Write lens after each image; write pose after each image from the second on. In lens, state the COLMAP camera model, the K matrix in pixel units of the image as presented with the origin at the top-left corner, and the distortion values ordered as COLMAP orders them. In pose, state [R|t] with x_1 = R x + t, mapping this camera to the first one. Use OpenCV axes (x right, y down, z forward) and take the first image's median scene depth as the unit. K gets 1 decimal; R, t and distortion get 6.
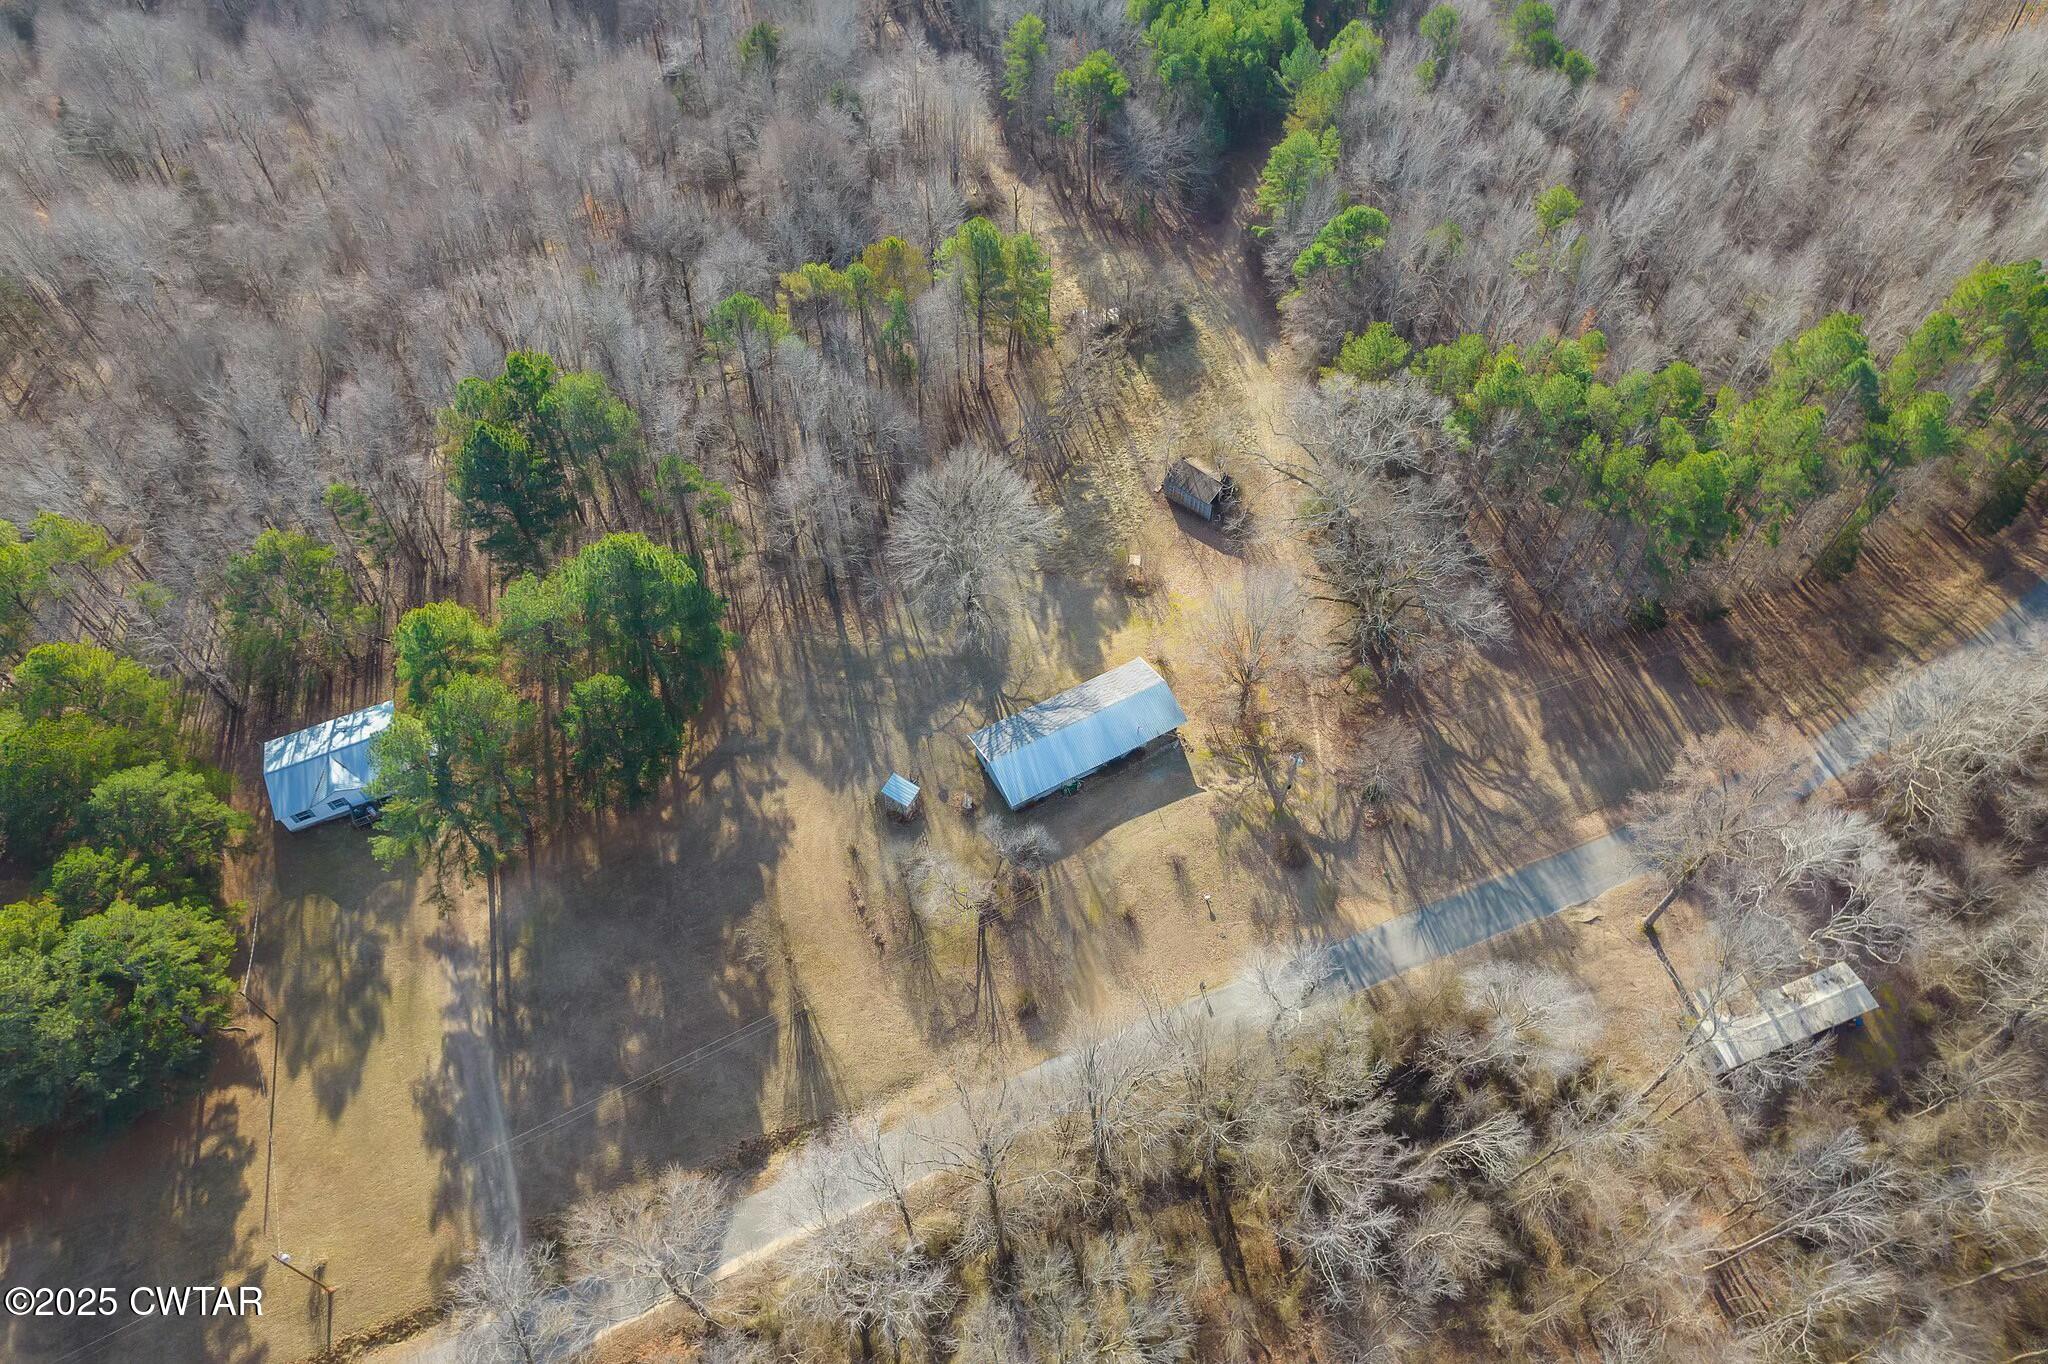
lens RADIAL K [[1314.7, 0, 1036.6], [0, 1314.7, 705.2], [0, 0, 1]] dist [-0.078093, 0.068655]
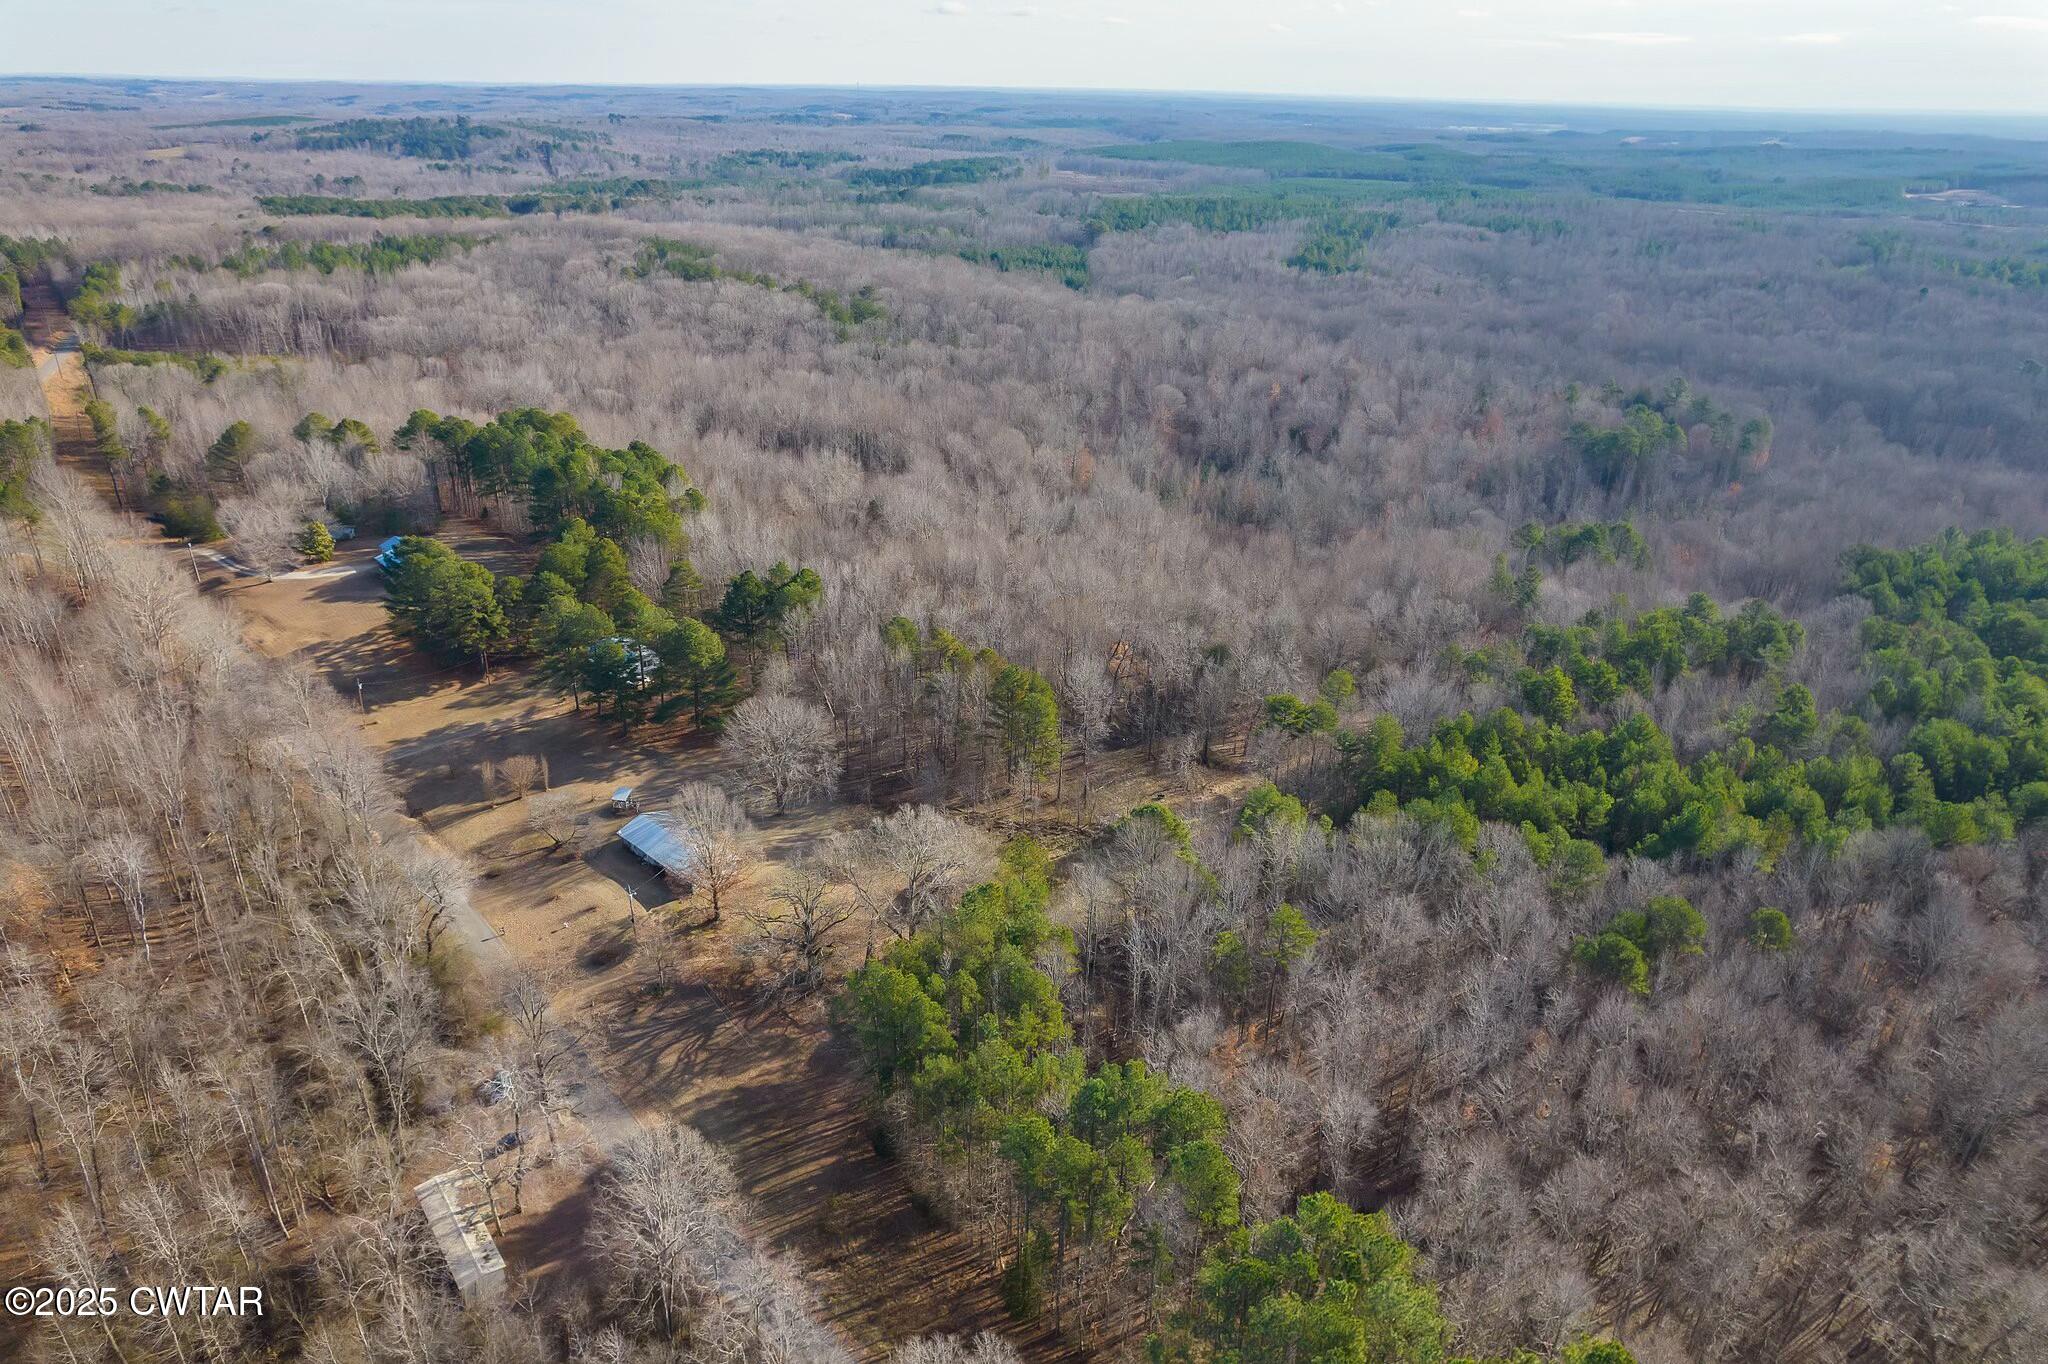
lens RADIAL K [[1314.7, 0, 1034.8], [0, 1314.7, 696.6], [0, 0, 1]] dist [-0.078093, 0.068655]
pose [[0.303120, 0.410867, -0.859829, 1.398891], [-0.784561, 0.619744, 0.019558, -0.446907], [0.540909, 0.668660, 0.510207, 0.321734]]
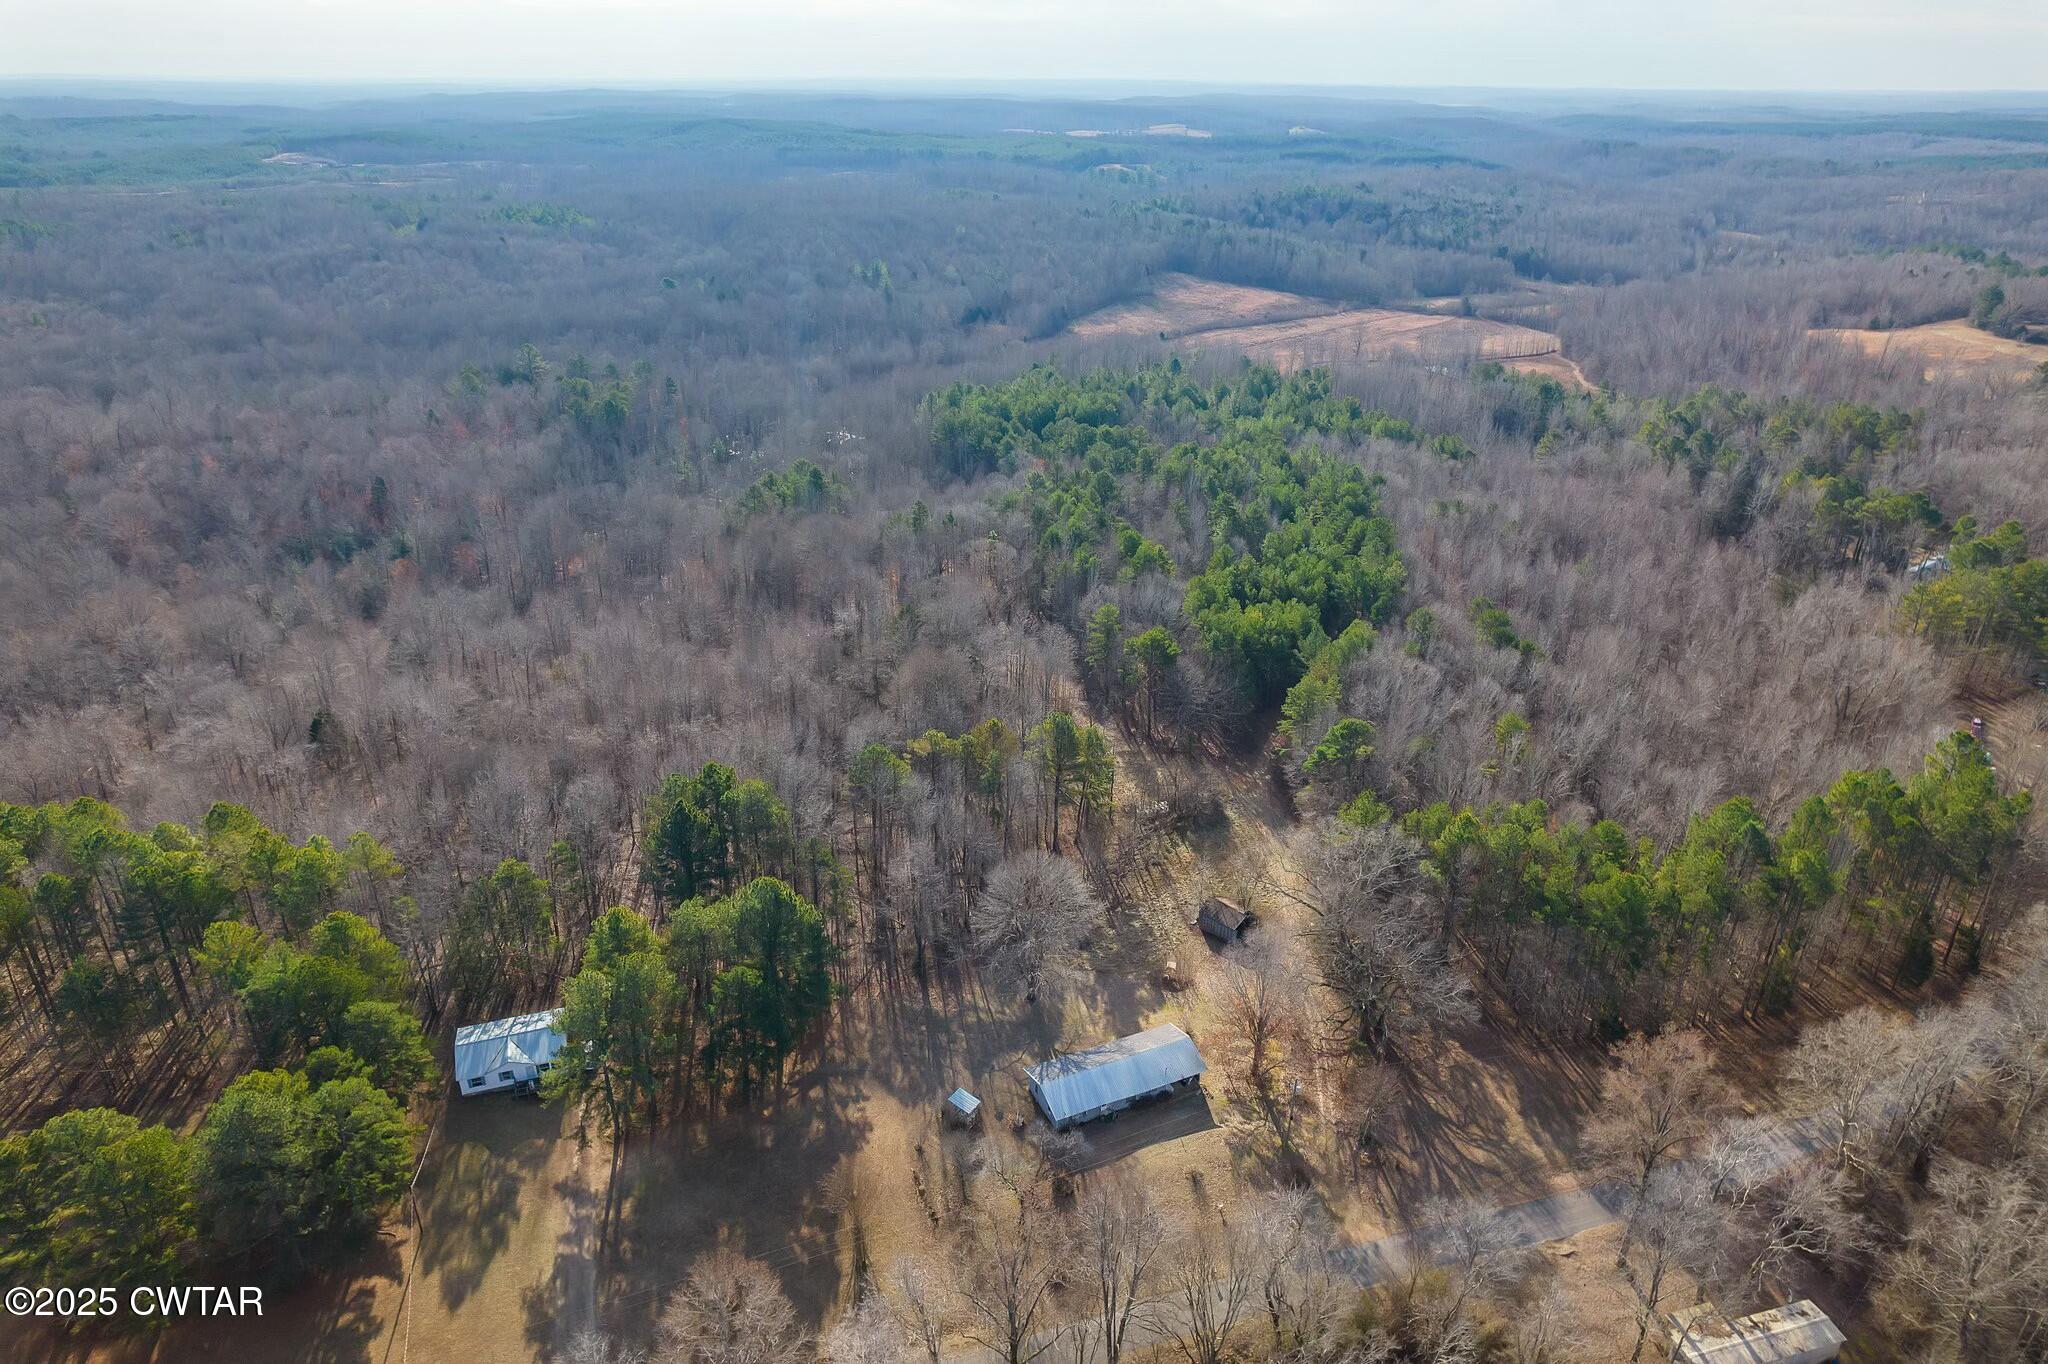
lens RADIAL K [[1314.7, 0, 1035.6], [0, 1314.7, 702.0], [0, 0, 1]] dist [-0.078093, 0.068655]
pose [[0.996604, 0.040019, -0.071962, 0.030871], [-0.069502, 0.877476, -0.474558, 0.291753], [0.044153, 0.477948, 0.877278, -0.207707]]
